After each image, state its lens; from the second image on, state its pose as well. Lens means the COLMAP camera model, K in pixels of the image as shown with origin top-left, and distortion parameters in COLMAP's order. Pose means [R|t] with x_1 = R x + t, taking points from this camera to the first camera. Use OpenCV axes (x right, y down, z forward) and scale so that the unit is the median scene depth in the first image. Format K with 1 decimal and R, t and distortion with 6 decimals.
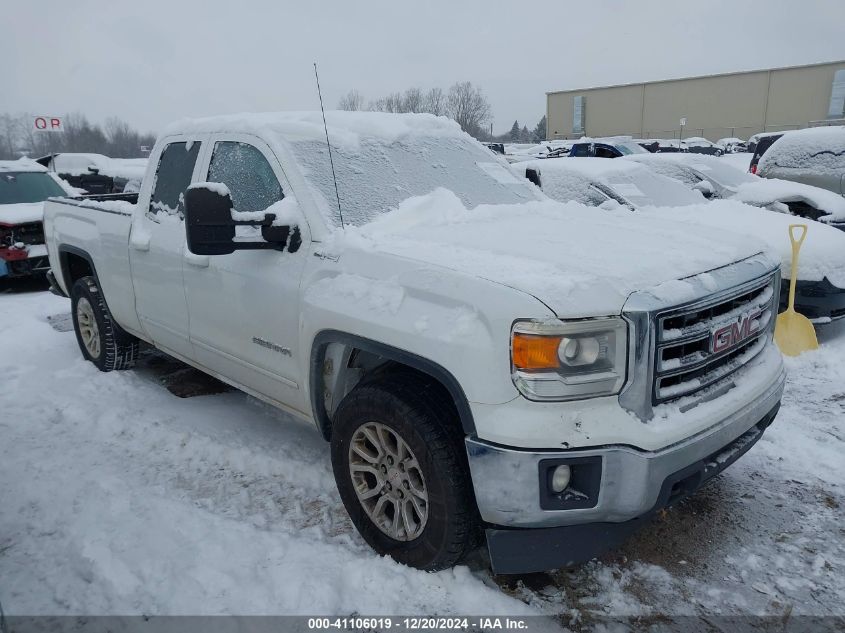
lens RADIAL K [[672.4, 0, 423.7], [0, 672.4, 327.5], [0, 0, 1]] dist [0.112170, -0.167989]
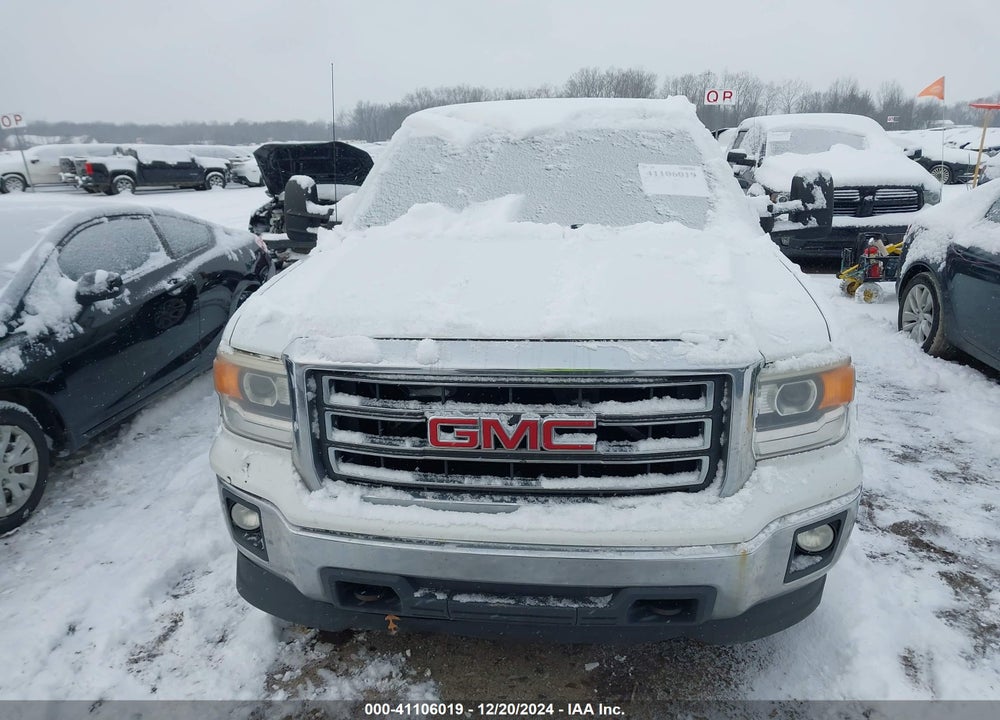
lens RADIAL K [[780.7, 0, 560.1], [0, 780.7, 350.1], [0, 0, 1]] dist [0.007239, 0.003127]
pose [[0.660387, 0.218106, -0.718553, 1.111415], [-0.192245, 0.974106, 0.118993, -0.194343], [0.725900, 0.059557, 0.685217, 0.515661]]
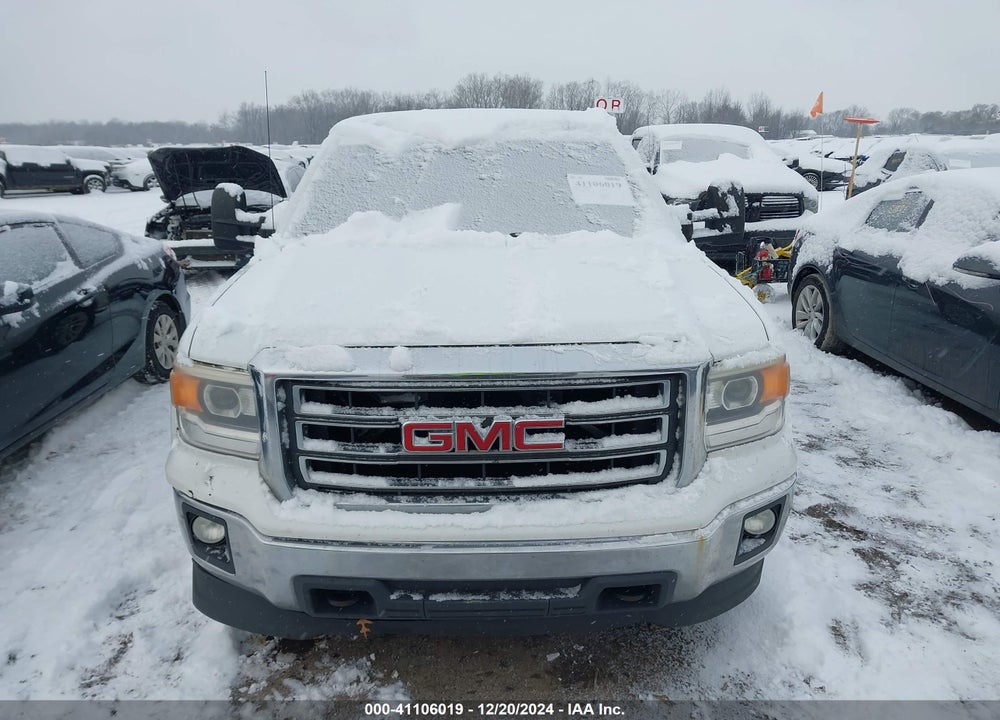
lens RADIAL K [[775.3, 0, 549.4], [0, 775.3, 349.8], [0, 0, 1]] dist [0.013792, -0.003393]
pose [[0.753010, 0.199036, -0.627184, 1.072913], [-0.183460, 0.978864, 0.090376, -0.182608], [0.631916, 0.047009, 0.773610, 0.427738]]
